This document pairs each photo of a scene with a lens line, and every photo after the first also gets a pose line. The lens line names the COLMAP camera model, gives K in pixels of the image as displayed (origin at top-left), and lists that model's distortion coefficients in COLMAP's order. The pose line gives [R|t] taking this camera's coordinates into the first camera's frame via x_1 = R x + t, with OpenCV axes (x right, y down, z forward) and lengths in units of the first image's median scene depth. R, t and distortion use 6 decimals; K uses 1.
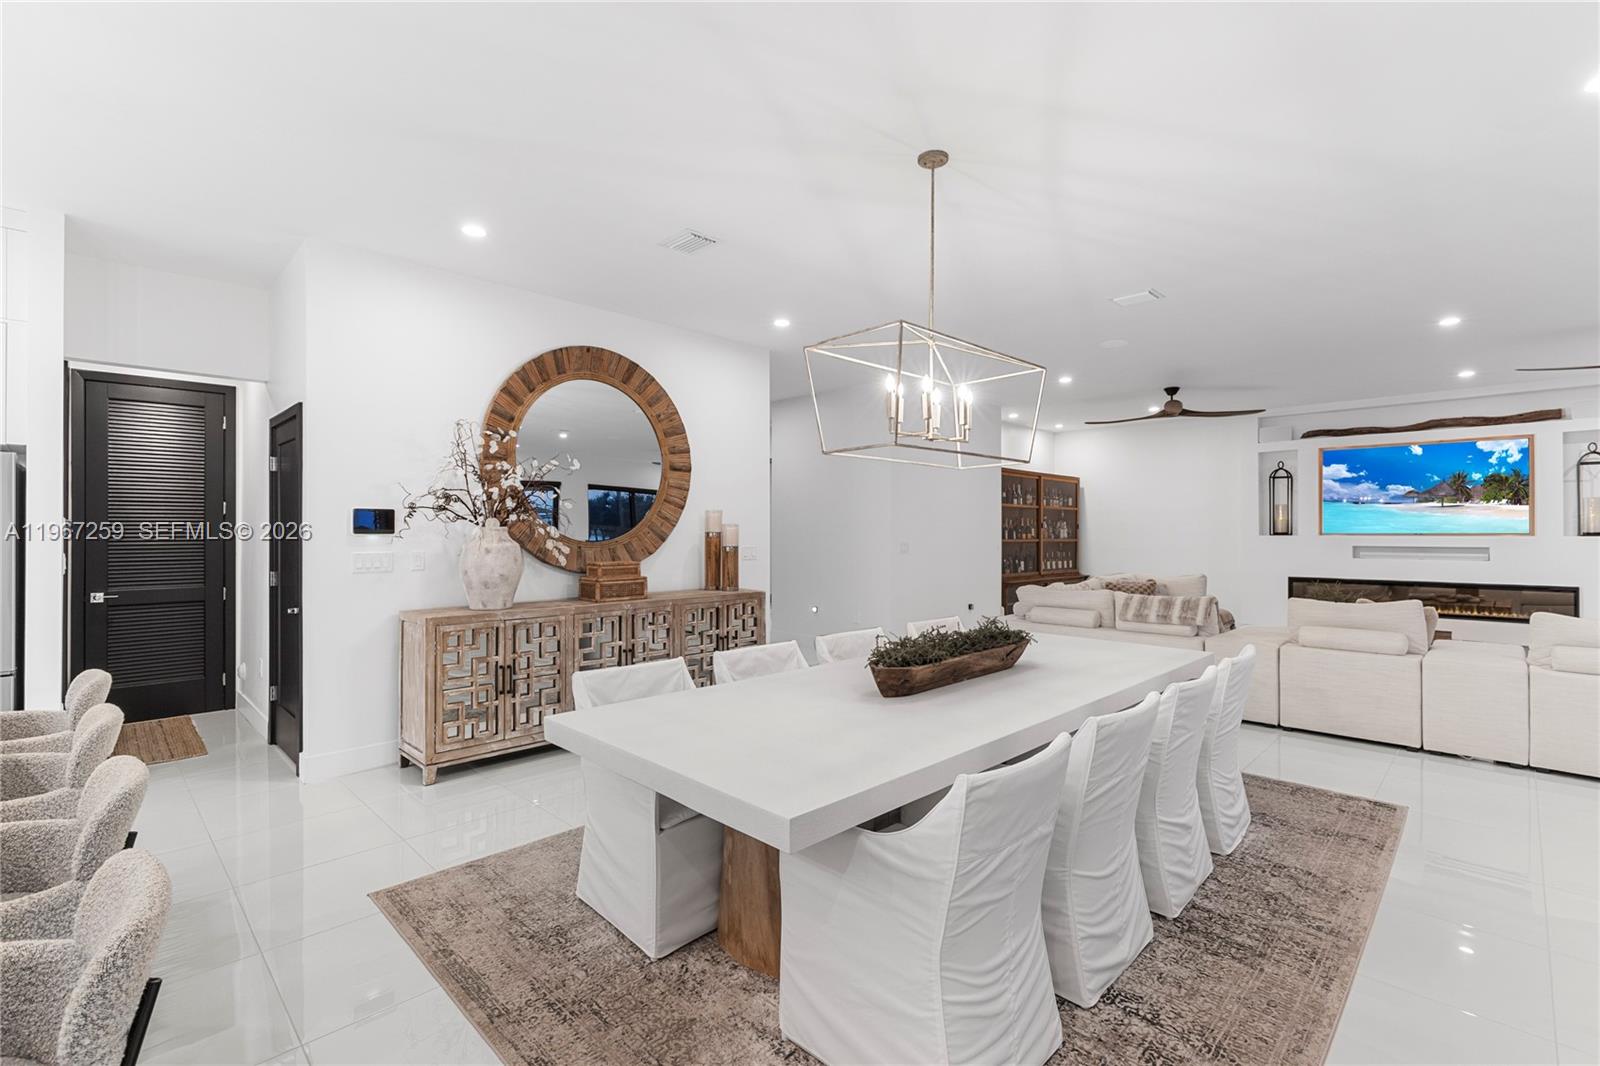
lens RADIAL K [[719.3, 0, 803.9], [0, 719.3, 523.2], [0, 0, 1]] dist [0.000492, -0.000153]
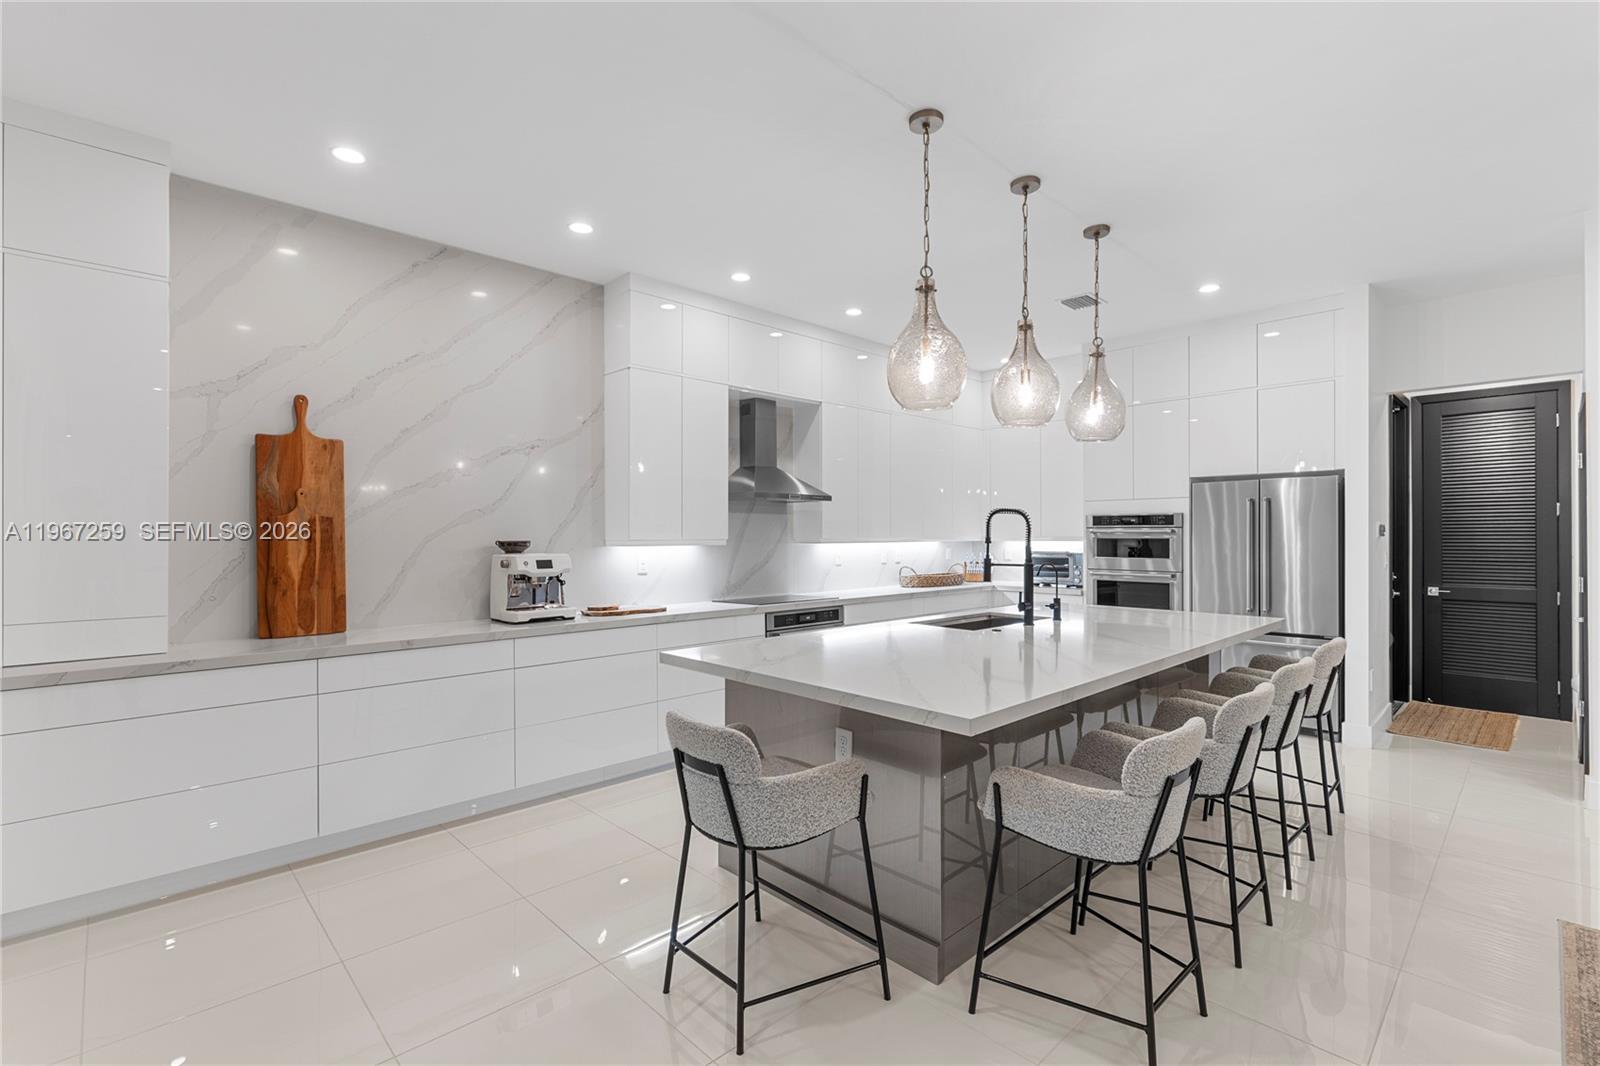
lens RADIAL K [[721.0, 0, 805.1], [0, 721.0, 535.7], [0, 0, 1]] dist [0.002501, 0.000262]
pose [[-0.021796, 0.002678, -0.999759, 0.198112], [0.011769, 0.999928, 0.002421, 0.000112], [0.999693, -0.011714, -0.021826, 0.022897]]
